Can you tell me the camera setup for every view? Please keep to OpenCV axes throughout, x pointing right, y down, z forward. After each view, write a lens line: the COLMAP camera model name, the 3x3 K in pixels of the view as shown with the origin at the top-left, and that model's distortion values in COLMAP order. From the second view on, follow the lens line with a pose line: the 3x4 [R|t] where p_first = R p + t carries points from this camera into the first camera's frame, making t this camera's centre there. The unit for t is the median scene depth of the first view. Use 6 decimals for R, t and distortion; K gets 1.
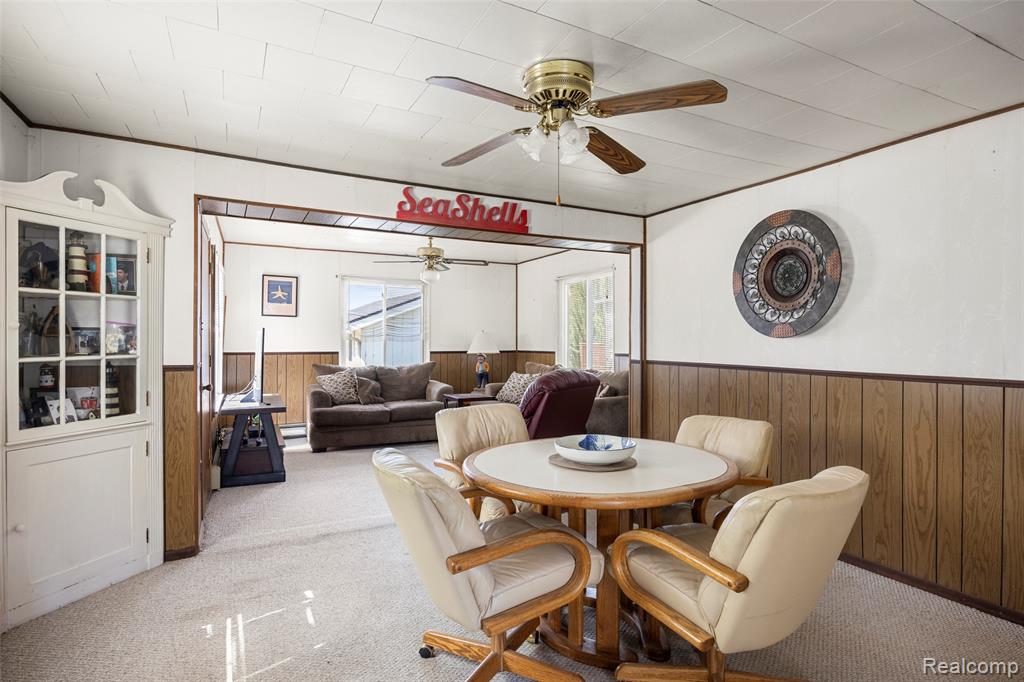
lens RADIAL K [[540.2, 0, 512.0], [0, 540.2, 341.0], [0, 0, 1]] dist [-0.005444, 0.000386]
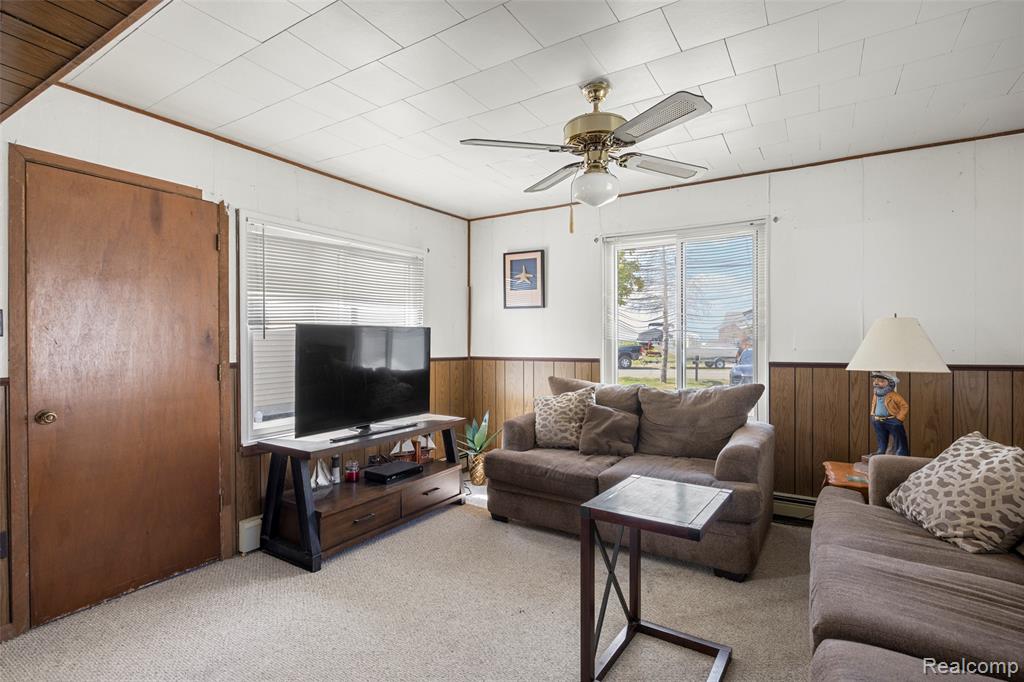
lens RADIAL K [[487.7, 0, 512.0], [0, 487.7, 341.0], [0, 0, 1]] dist [0.000829, -0.000128]
pose [[0.518693, -0.006844, -0.854933, 0.174930], [0.003429, 0.999977, -0.005925, 0.003298], [0.854954, 0.000142, 0.518705, 0.946729]]
